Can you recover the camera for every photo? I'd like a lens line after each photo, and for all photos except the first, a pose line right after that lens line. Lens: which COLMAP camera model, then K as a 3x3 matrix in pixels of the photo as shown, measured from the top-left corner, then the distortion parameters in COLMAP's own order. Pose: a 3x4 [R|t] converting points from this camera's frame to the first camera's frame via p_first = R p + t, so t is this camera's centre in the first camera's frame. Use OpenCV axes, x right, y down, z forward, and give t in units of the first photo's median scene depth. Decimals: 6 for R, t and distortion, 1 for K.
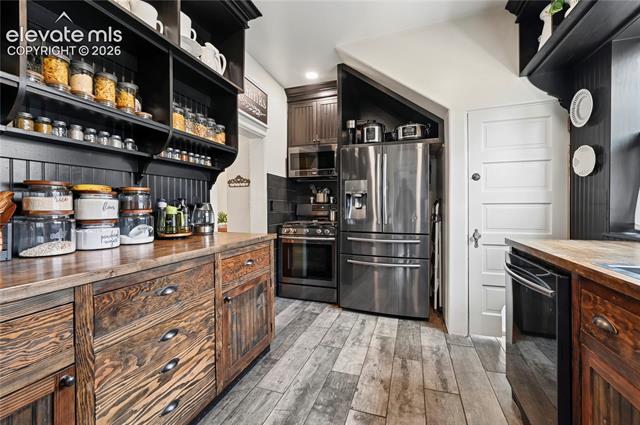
lens RADIAL K [[256.2, 0, 321.8], [0, 256.2, 208.3], [0, 0, 1]] dist [-0.004520, 0.000765]
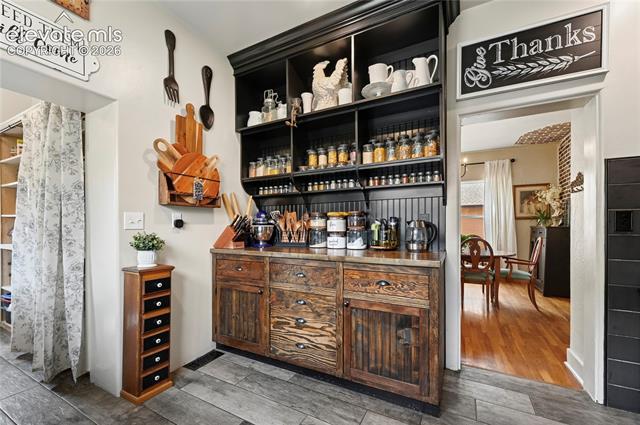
lens RADIAL K [[256.2, 0, 337.5], [0, 256.2, 227.5], [0, 0, 1]] dist [-0.004520, 0.000765]
pose [[-0.124716, 0.008438, -0.992157, 0.852667], [-0.002382, 0.999958, 0.008803, -0.001280], [0.992190, 0.003461, -0.124691, 1.211405]]
